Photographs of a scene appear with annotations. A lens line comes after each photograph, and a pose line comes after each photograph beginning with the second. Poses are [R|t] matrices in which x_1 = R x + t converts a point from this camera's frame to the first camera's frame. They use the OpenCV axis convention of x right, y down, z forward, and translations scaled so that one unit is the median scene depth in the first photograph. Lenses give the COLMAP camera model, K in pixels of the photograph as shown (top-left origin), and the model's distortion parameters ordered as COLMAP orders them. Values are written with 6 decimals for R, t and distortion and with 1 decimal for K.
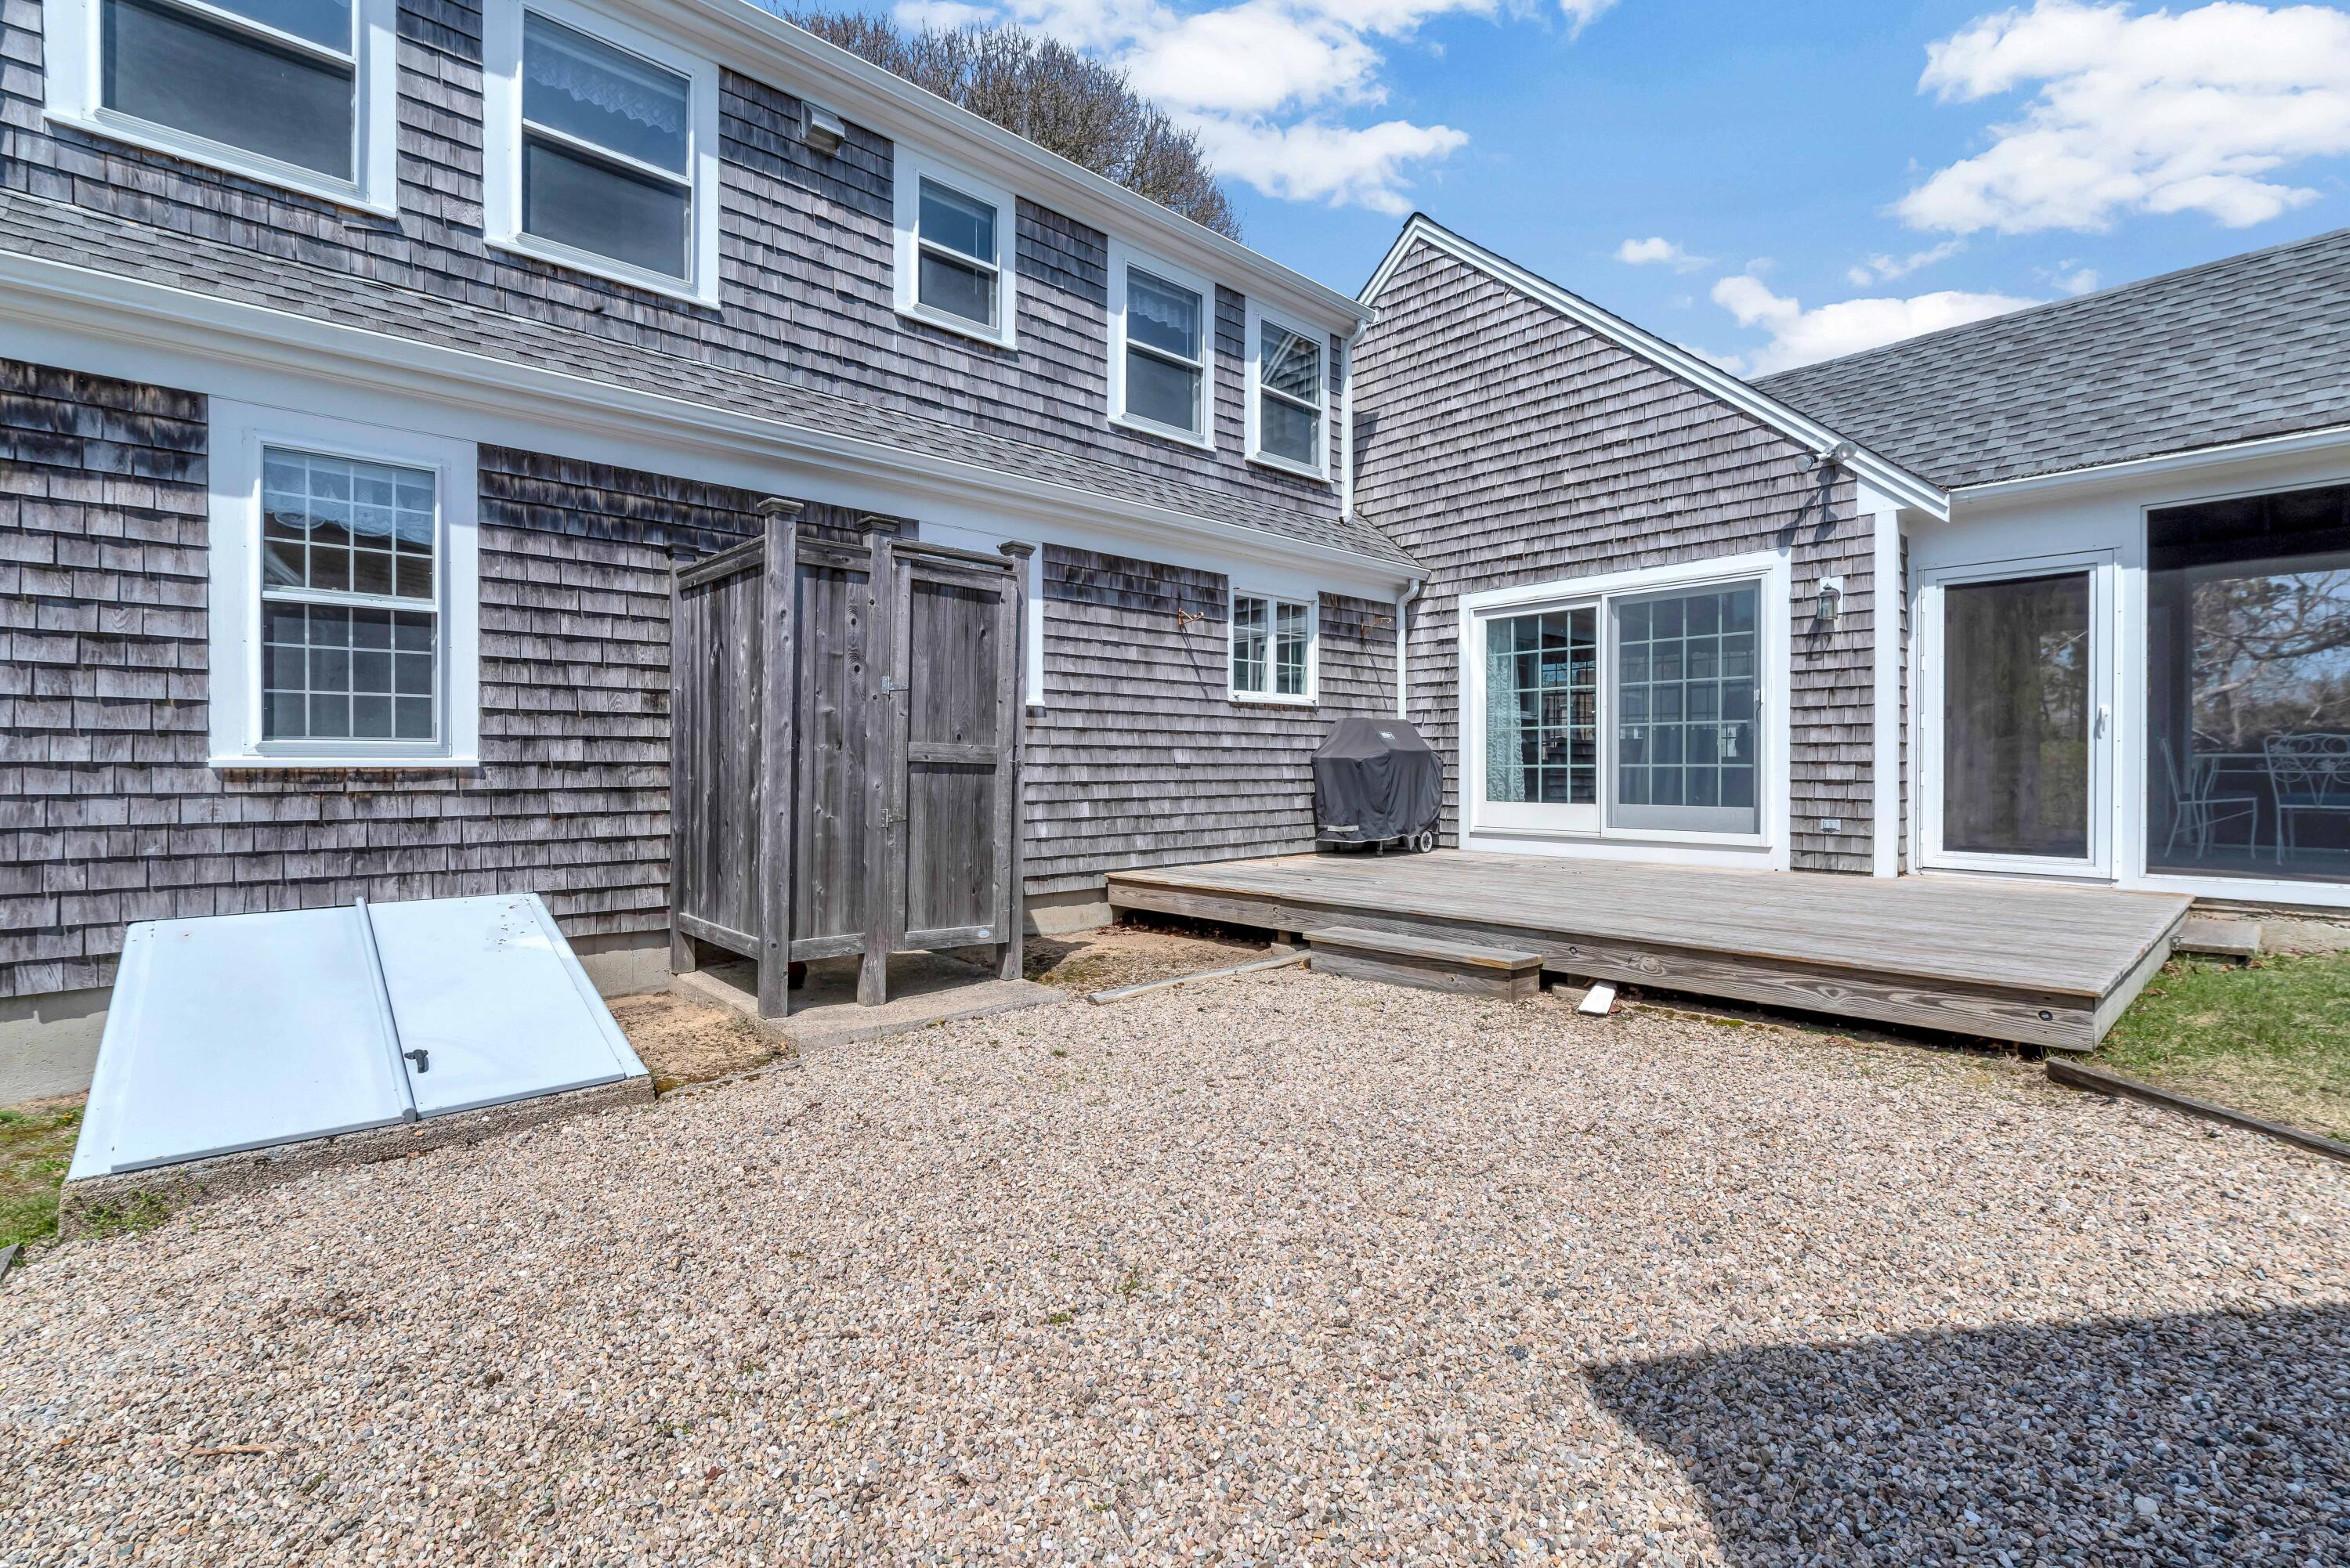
lens RADIAL K [[1030.2, 0, 1167.1], [0, 1030.2, 771.3], [0, 0, 1]] dist [-0.000248, 0.000142]
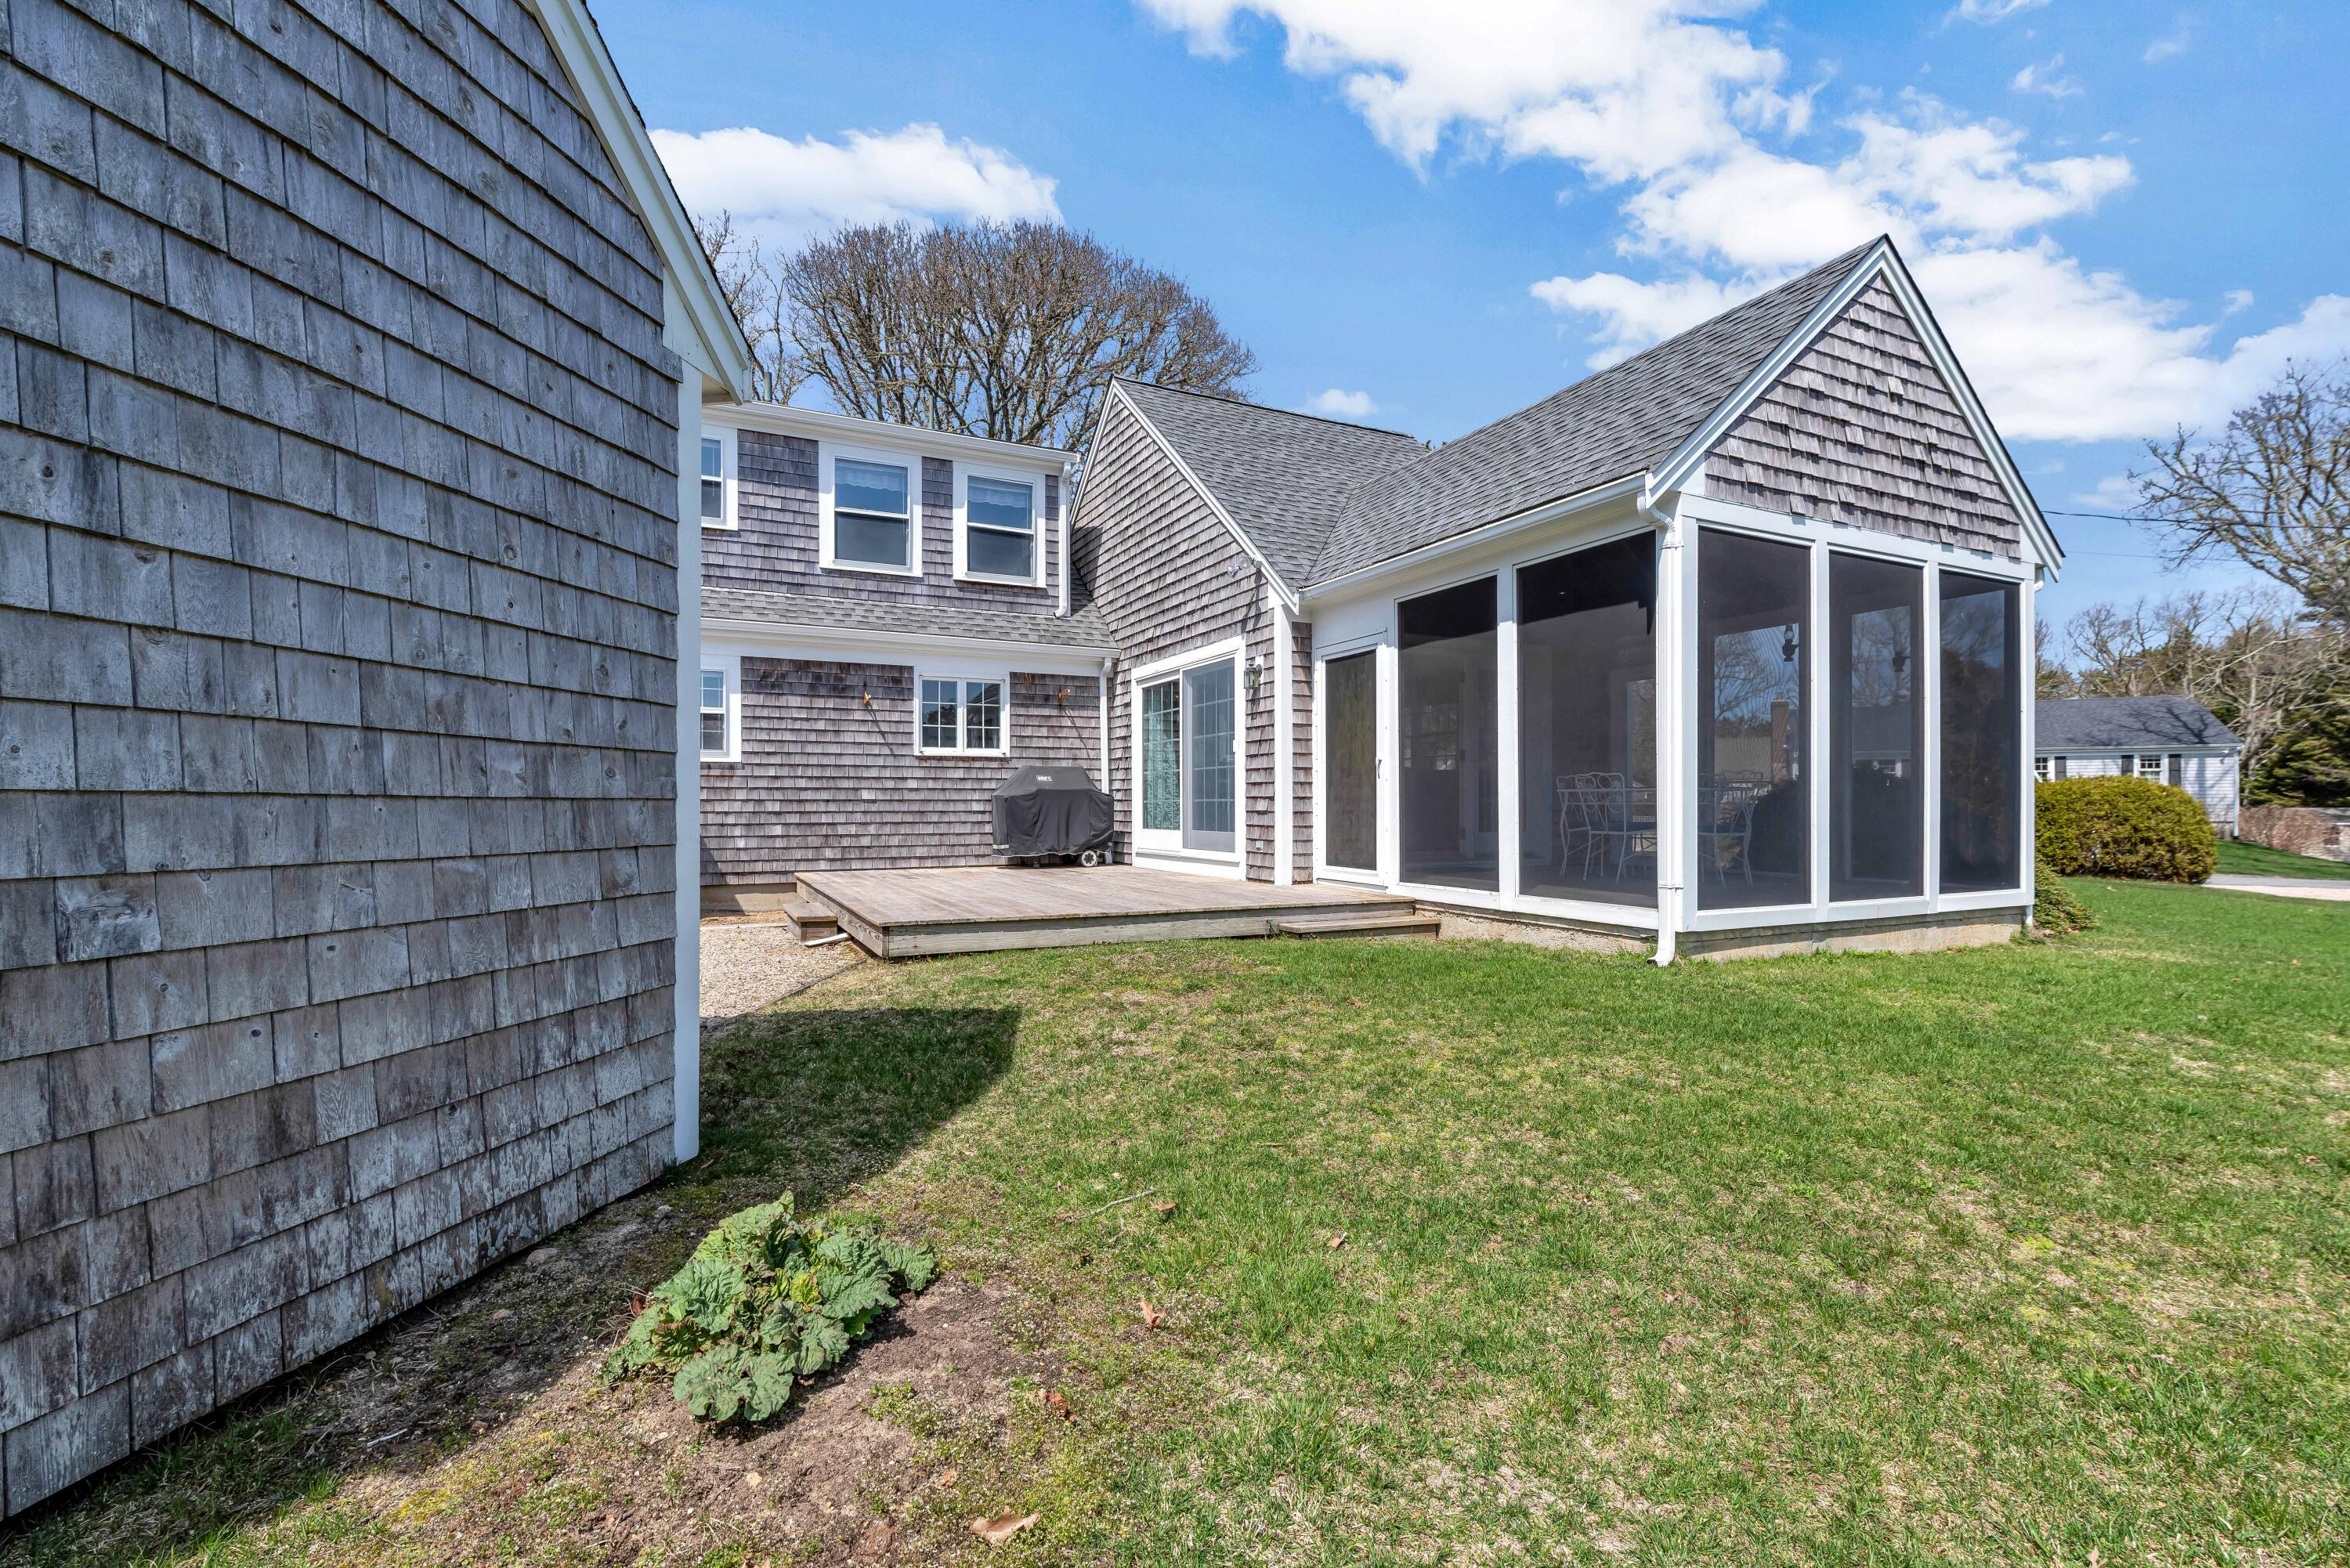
lens RADIAL K [[1009.3, 0, 1178.1], [0, 1009.3, 811.0], [0, 0, 1]] dist [-0.000624, 0.000211]
pose [[0.961123, 0.000216, -0.276122, 0.875903], [0.000014, 1.000000, 0.000831, 0.007684], [0.276122, -0.000803, 0.961122, -0.256523]]
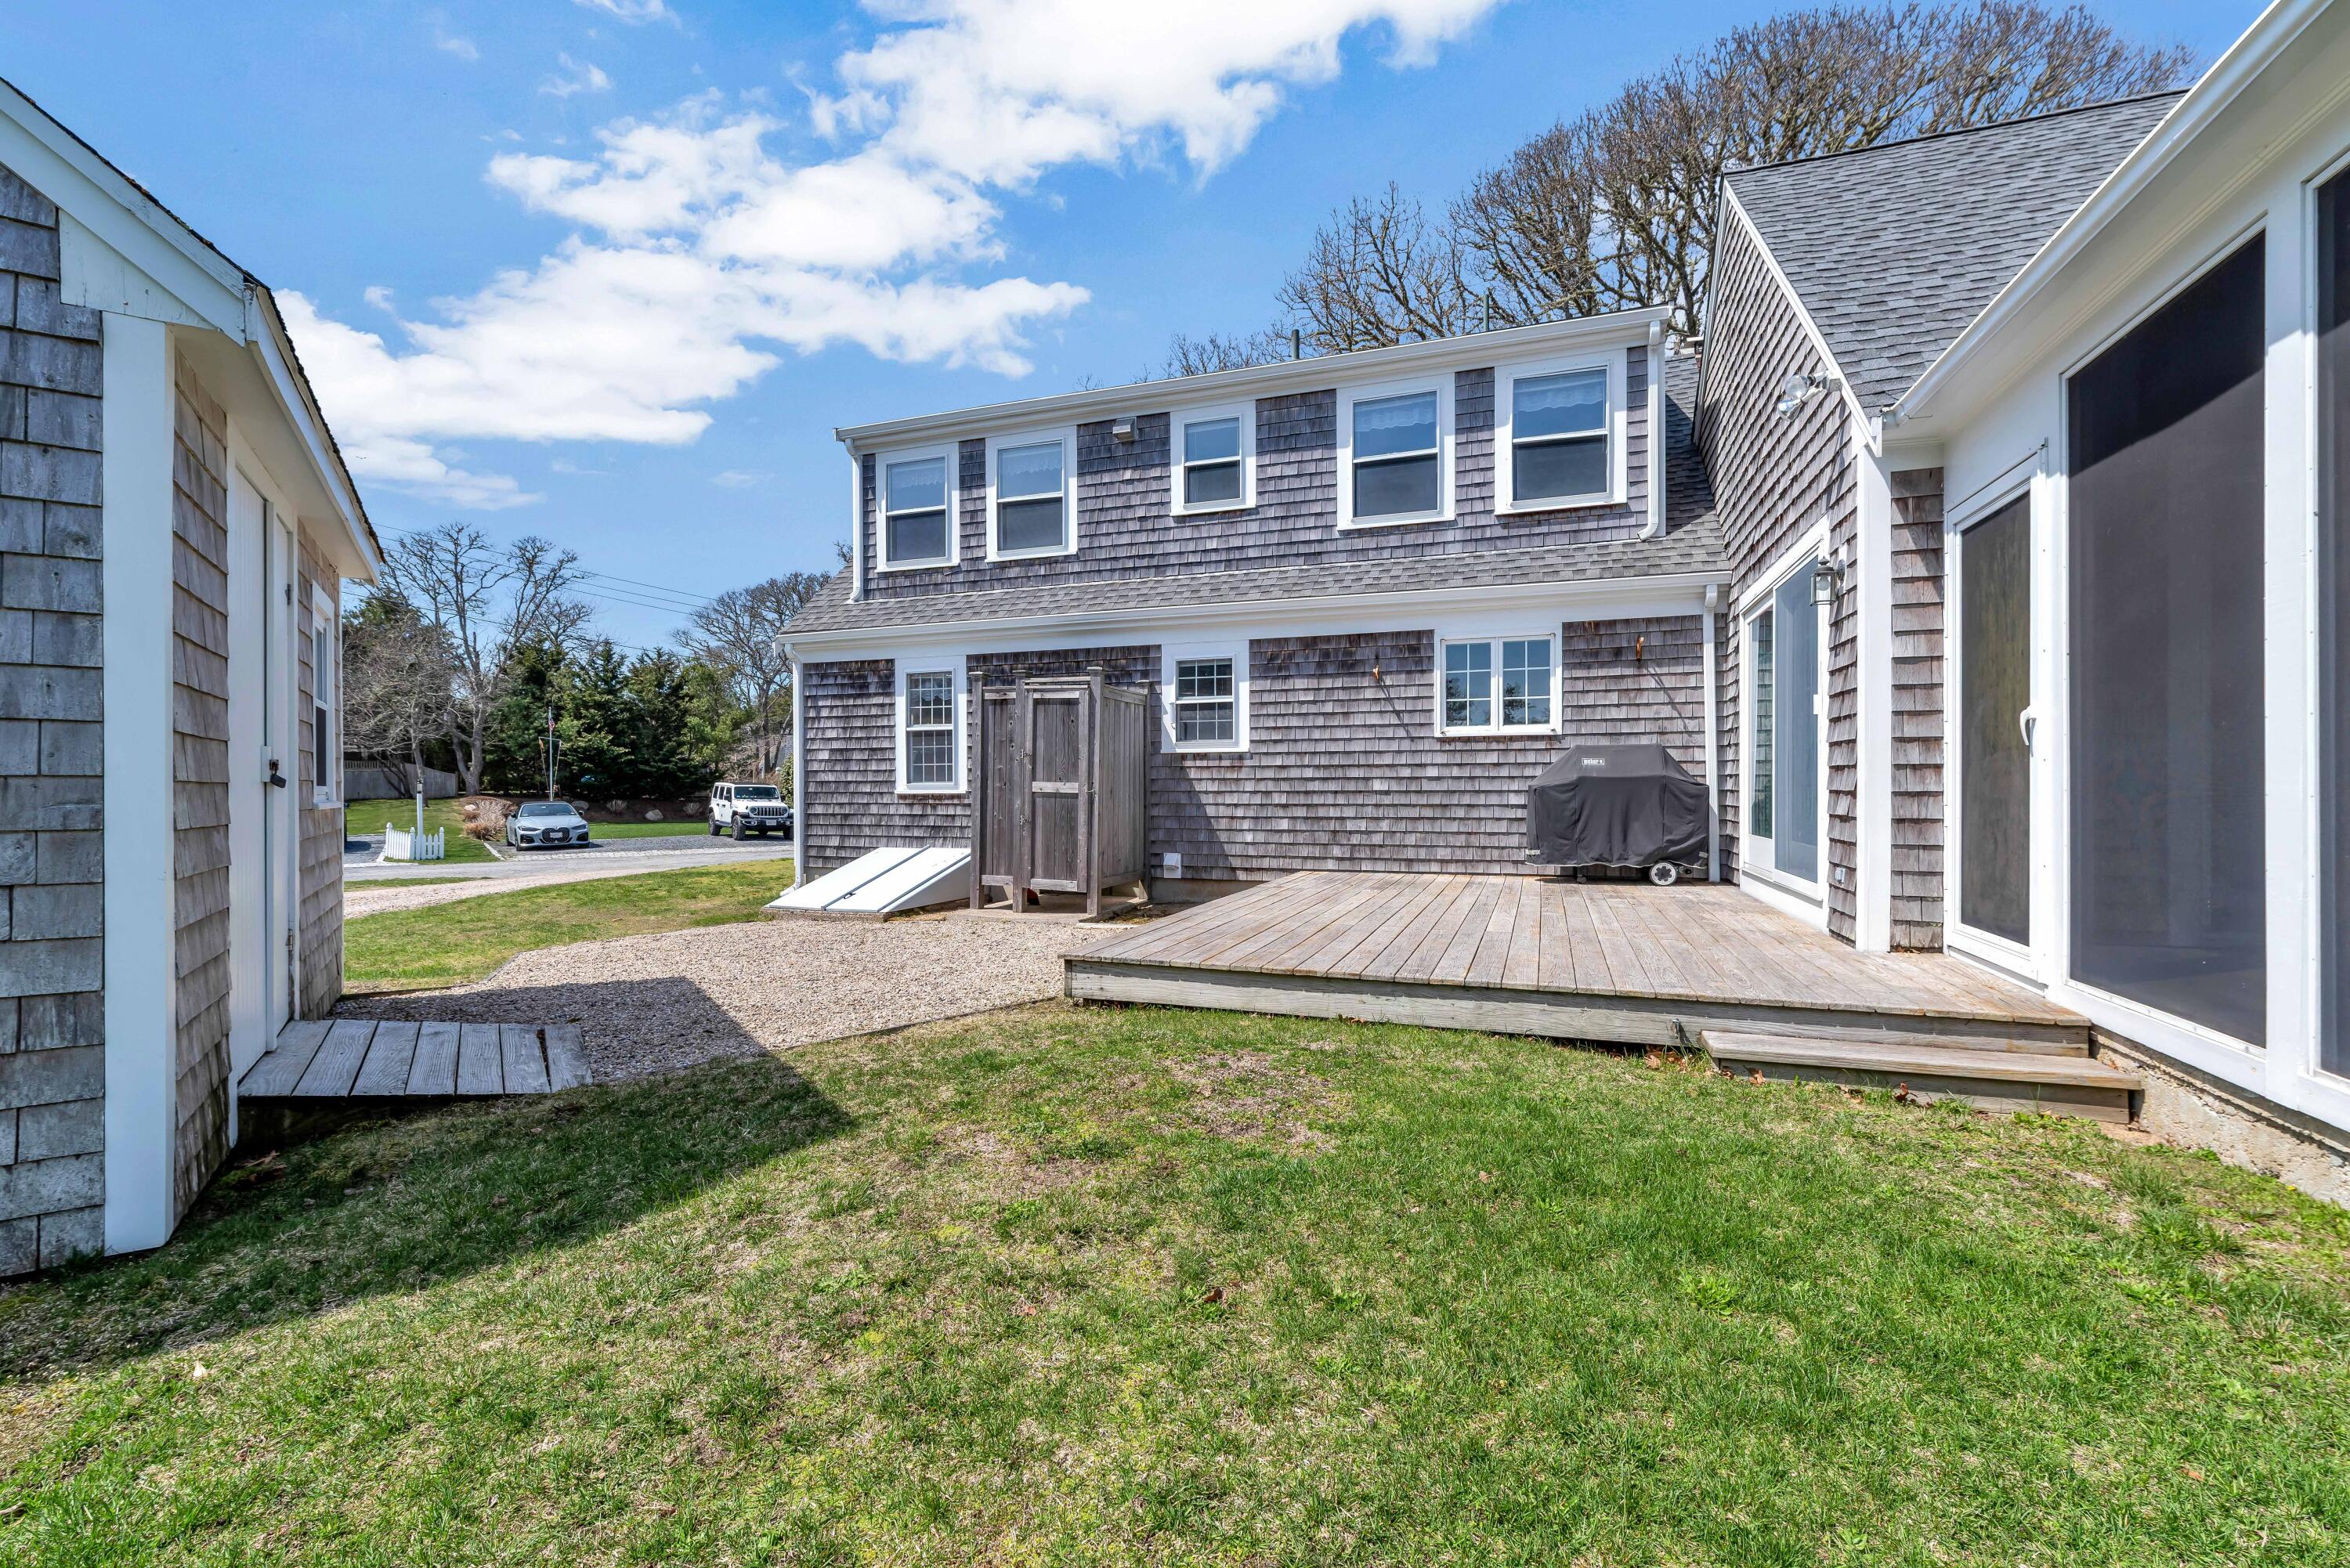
lens RADIAL K [[1017.3, 0, 1170.3], [0, 1017.3, 794.4], [0, 0, 1]] dist [0.000649, 0.000092]
pose [[0.467666, 0.004719, -0.883893, 1.043131], [-0.000710, 0.999987, 0.004963, -0.009734], [0.883905, -0.001693, 0.467664, 0.214816]]
